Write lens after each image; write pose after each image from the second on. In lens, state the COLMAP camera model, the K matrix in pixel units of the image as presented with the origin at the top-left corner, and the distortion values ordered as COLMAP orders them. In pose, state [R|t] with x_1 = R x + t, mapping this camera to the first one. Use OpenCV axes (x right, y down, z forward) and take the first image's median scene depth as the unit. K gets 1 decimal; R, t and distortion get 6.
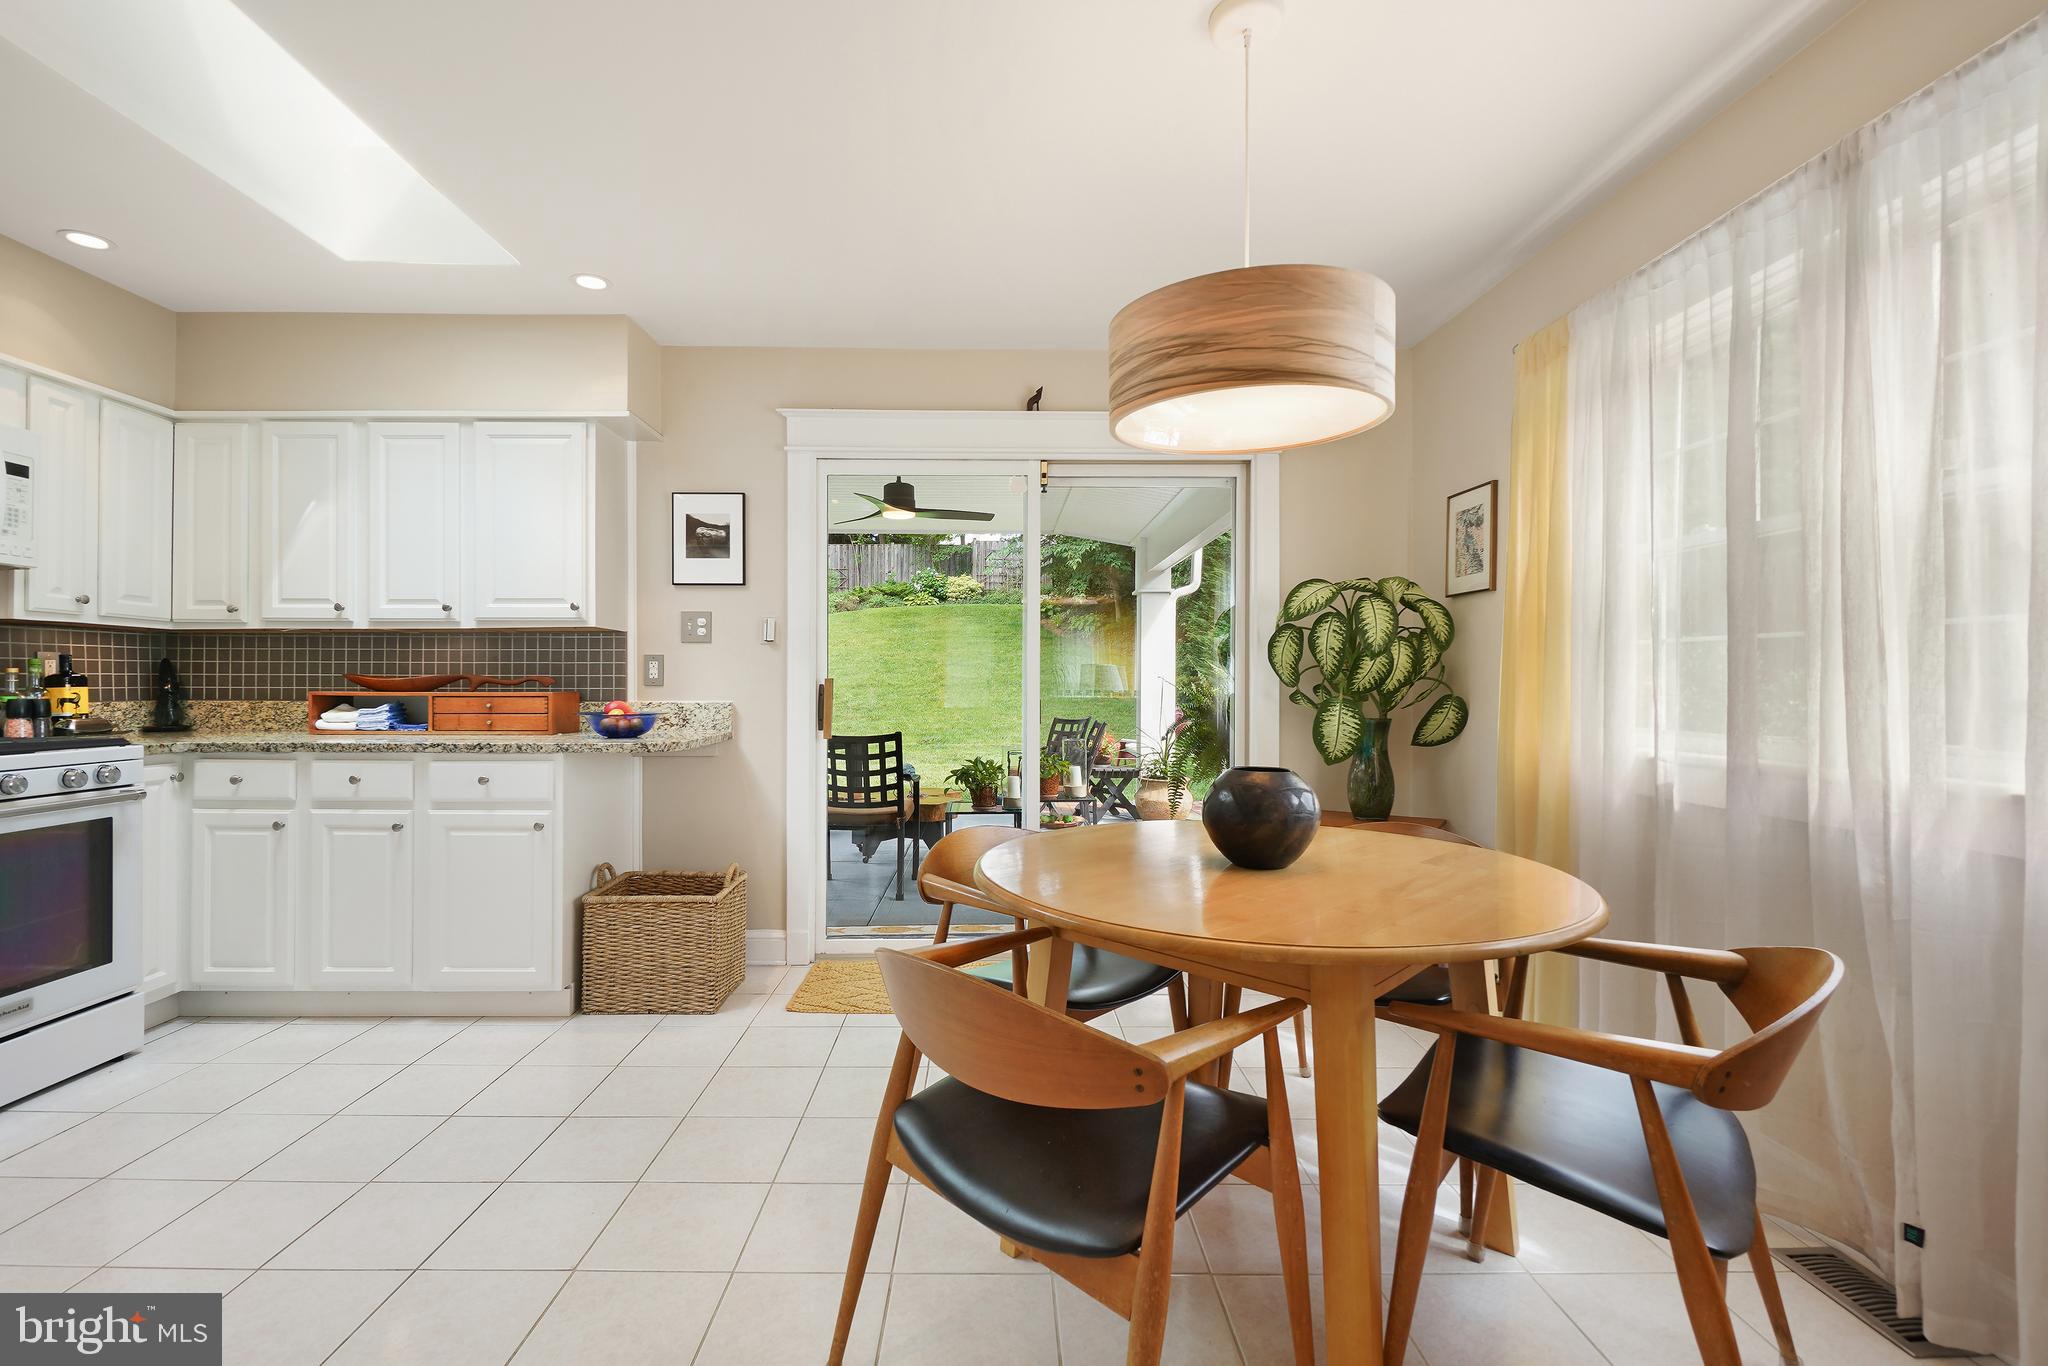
lens RADIAL K [[888.7, 0, 1016.6], [0, 888.7, 679.2], [0, 0, 1]] dist [0.001793, 0.000051]
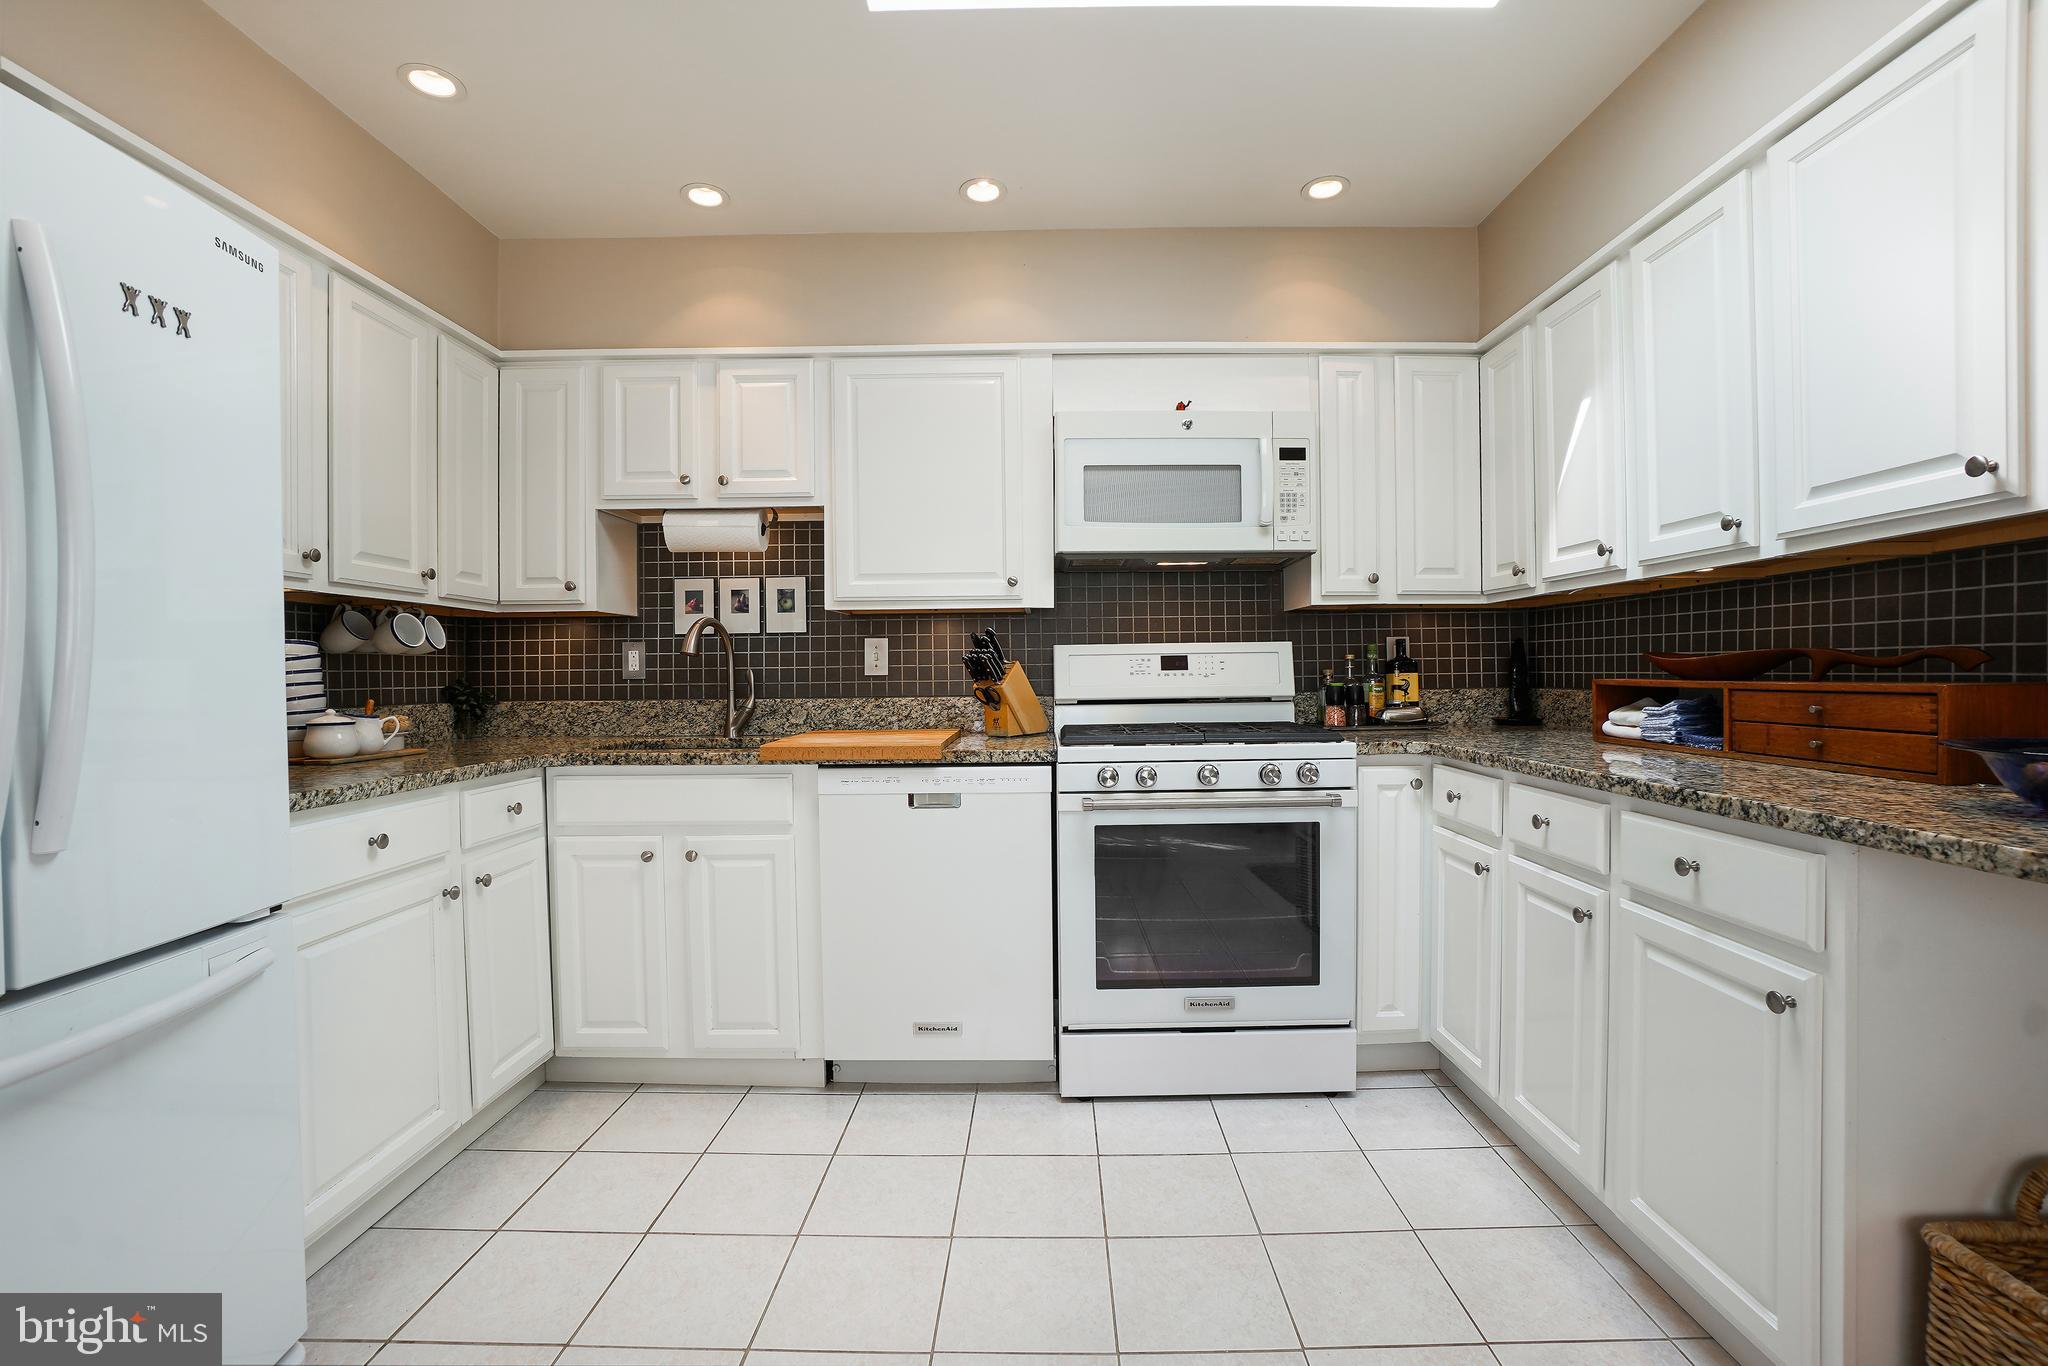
lens RADIAL K [[894.0, 0, 1024.0], [0, 894.0, 683.0], [0, 0, 1]] dist [-0.041523, 0.000821]
pose [[-0.036951, 0.010084, -0.999266, -0.101379], [0.015002, 0.999842, 0.009535, 0.003976], [0.999204, -0.014639, -0.037096, 0.586686]]
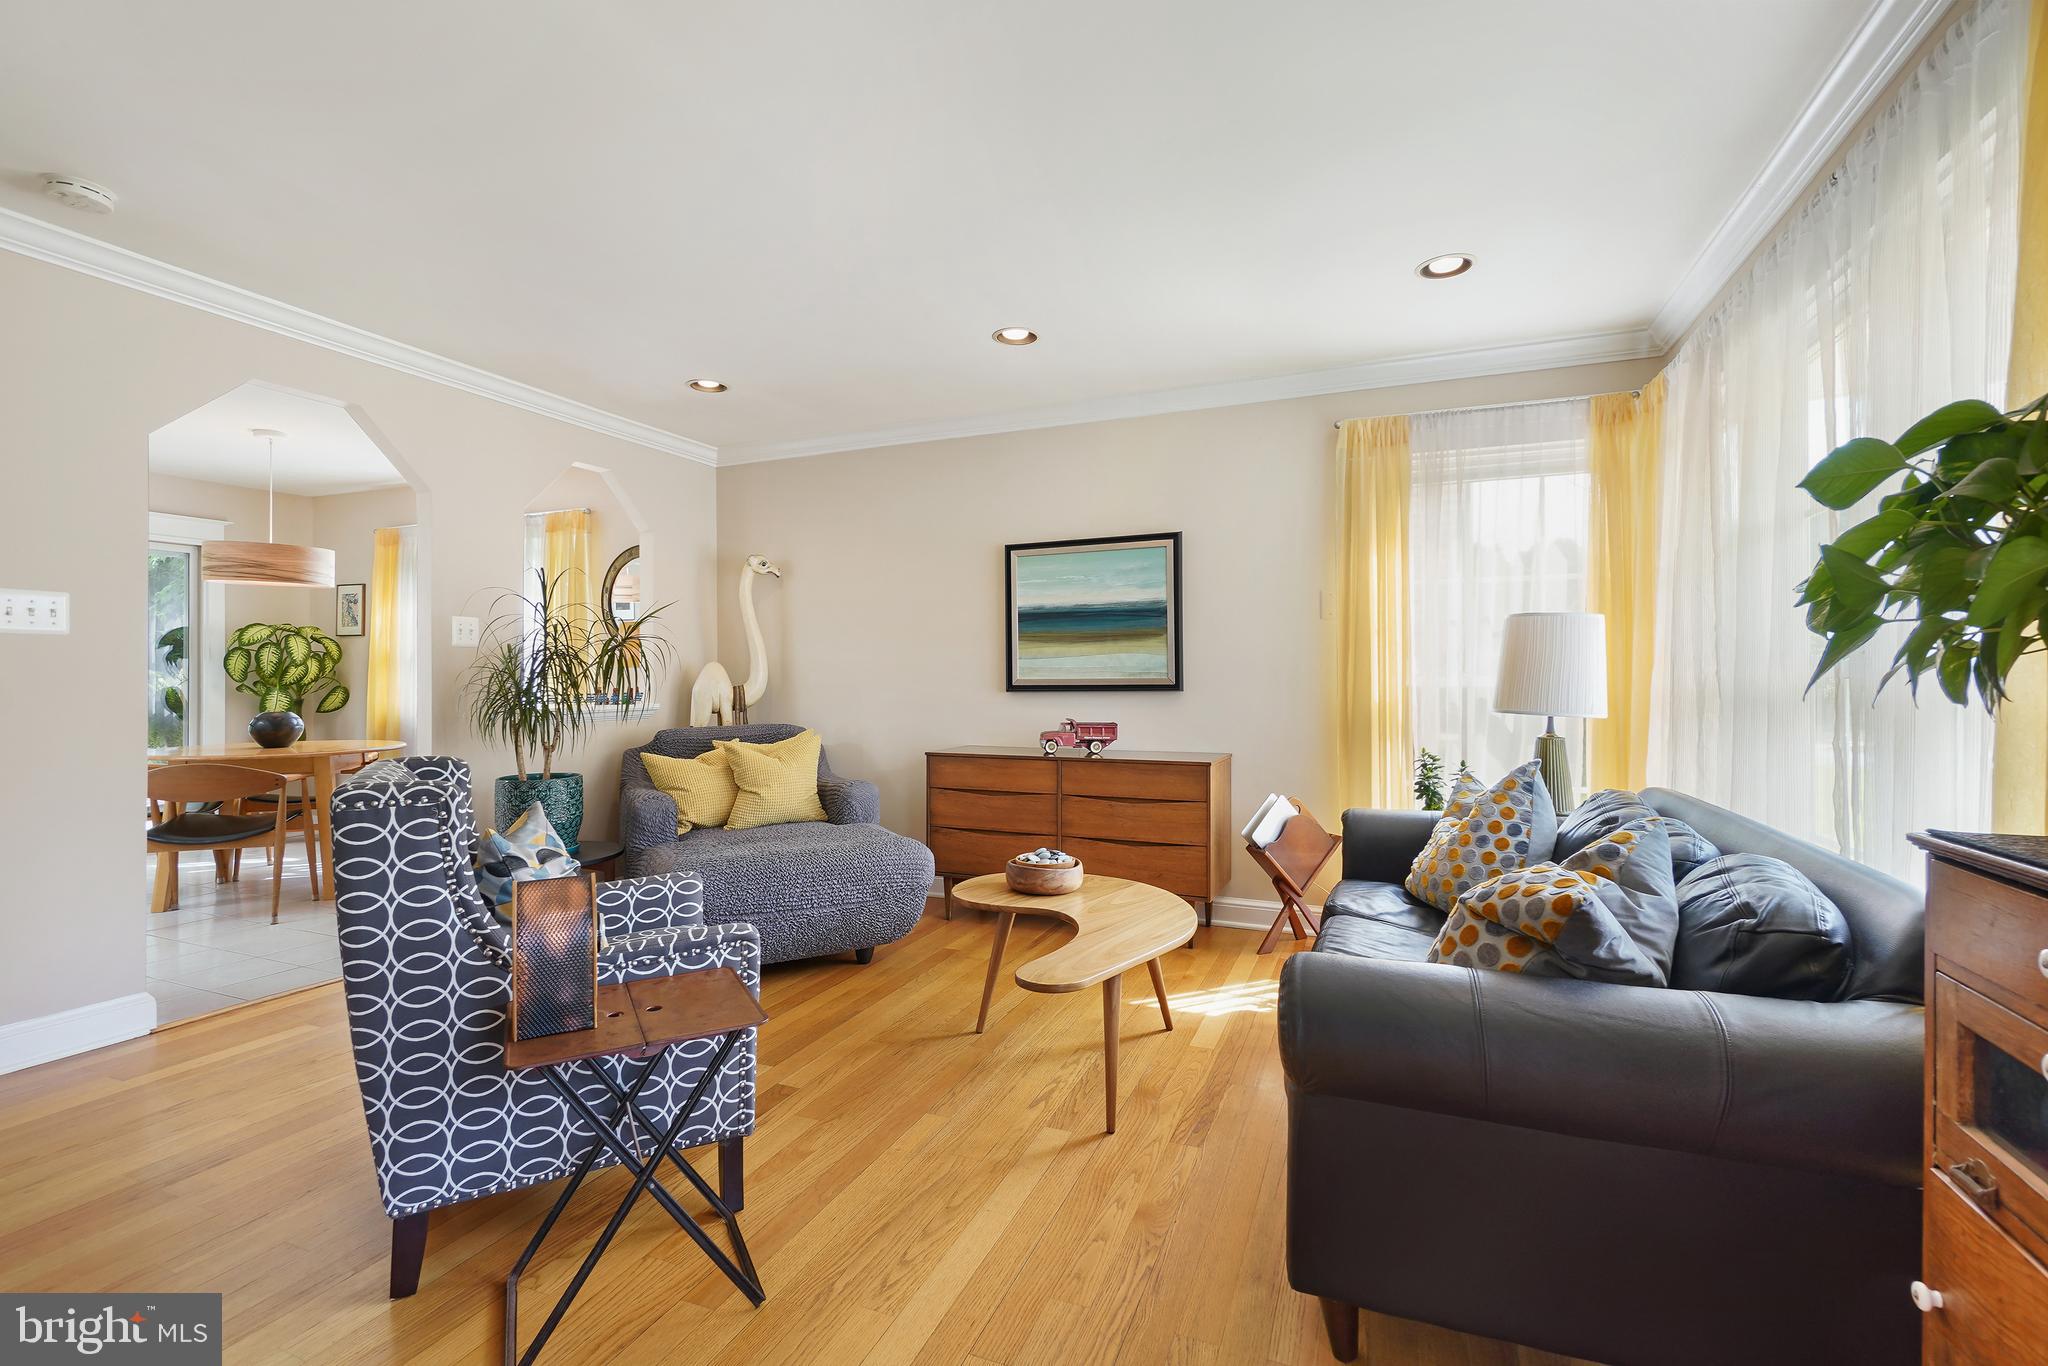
lens RADIAL K [[888.7, 0, 1016.6], [0, 888.7, 679.2], [0, 0, 1]] dist [0.001793, 0.000051]
pose [[0.413260, -0.000899, 0.910613, -0.718516], [0.000992, 0.999999, 0.000538, 0.003240], [-0.910613, 0.000681, 0.413260, -1.236793]]
